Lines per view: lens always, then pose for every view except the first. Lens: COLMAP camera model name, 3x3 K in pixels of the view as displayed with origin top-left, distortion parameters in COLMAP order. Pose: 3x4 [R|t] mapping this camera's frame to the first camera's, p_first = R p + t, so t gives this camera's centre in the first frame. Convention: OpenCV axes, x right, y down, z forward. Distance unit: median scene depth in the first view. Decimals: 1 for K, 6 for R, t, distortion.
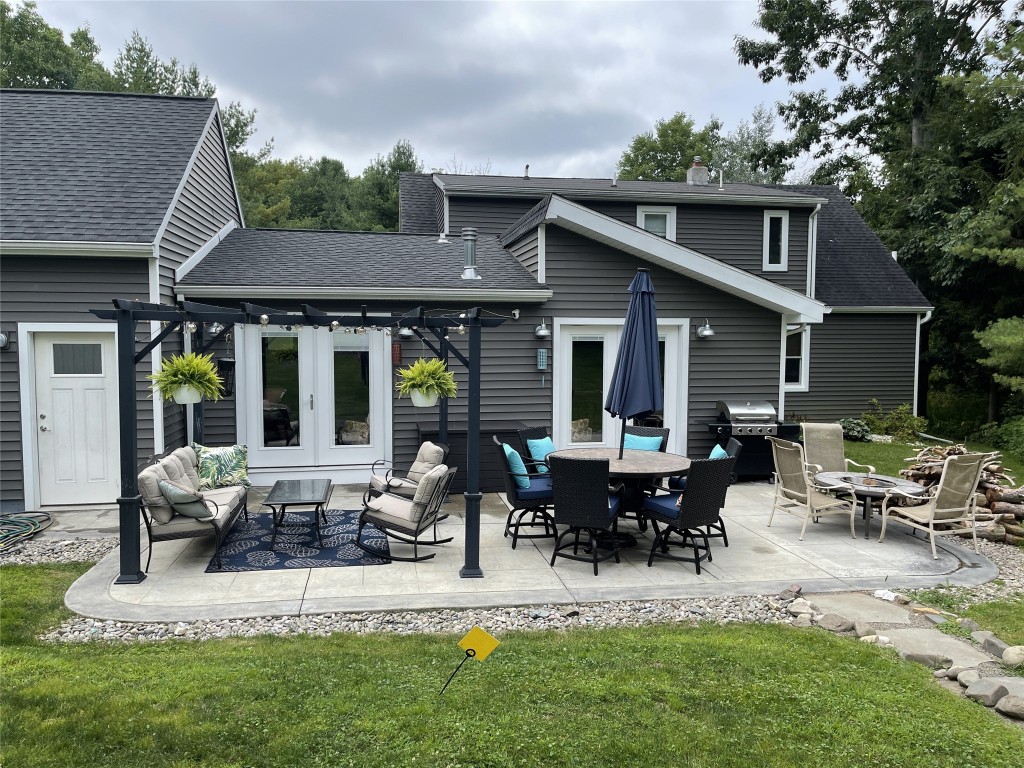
lens RADIAL K [[790.2, 0, 518.2], [0, 790.2, 394.1], [0, 0, 1]] dist [0.064155, -0.059537]
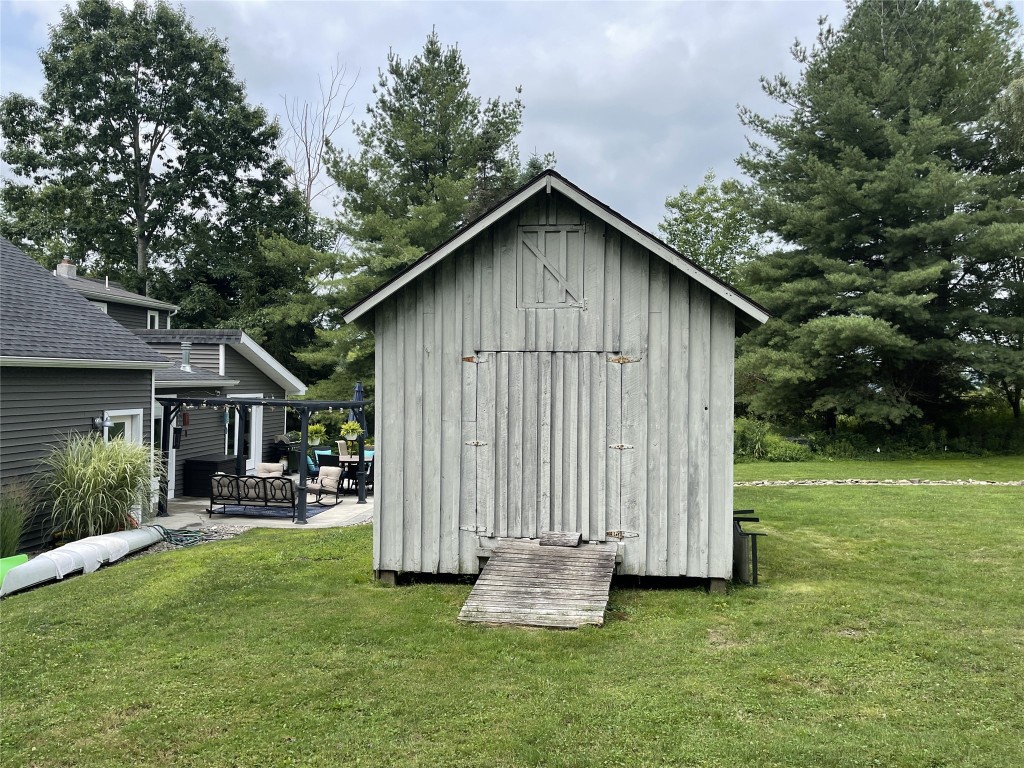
lens RADIAL K [[790.2, 0, 509.6], [0, 790.2, 391.1], [0, 0, 1]] dist [0.064155, -0.059537]
pose [[0.321998, -0.013809, 0.946640, -1.448112], [0.049758, 0.998759, -0.002355, -0.066677], [-0.945432, 0.047861, 0.322285, -0.188842]]
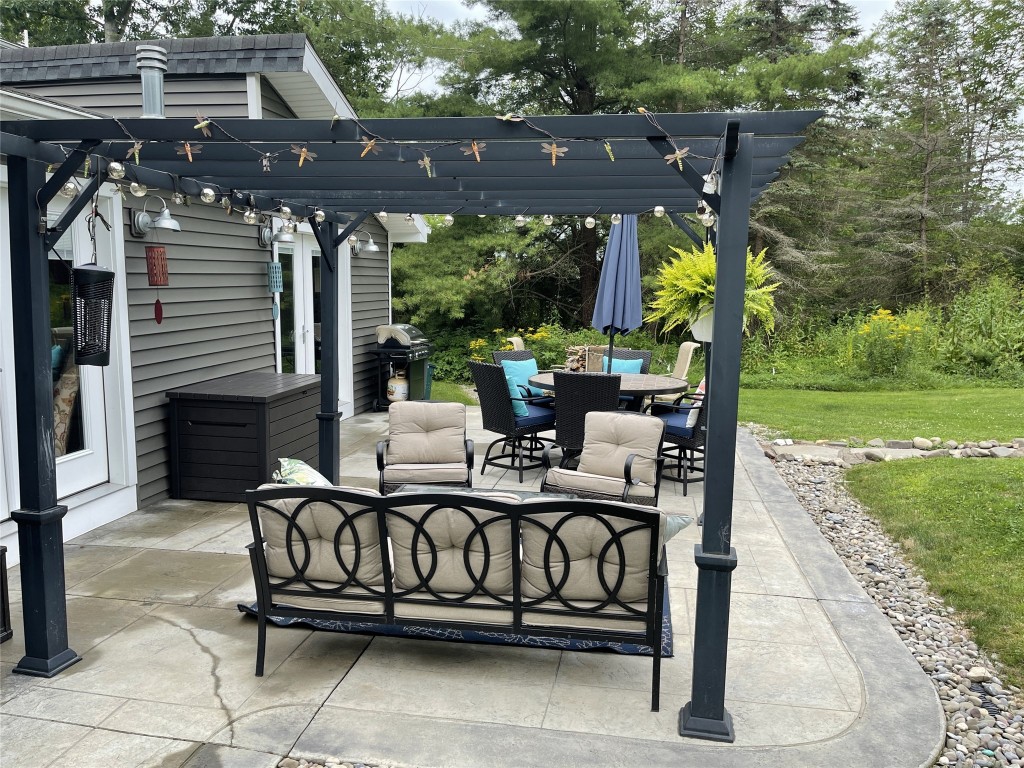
lens RADIAL K [[790.2, 0, 521.4], [0, 790.2, 387.8], [0, 0, 1]] dist [0.064155, -0.059537]
pose [[0.336749, -0.131617, 0.932350, -0.549603], [0.064579, 0.991079, 0.116583, -0.014272], [-0.939377, 0.020951, 0.342245, 0.554545]]
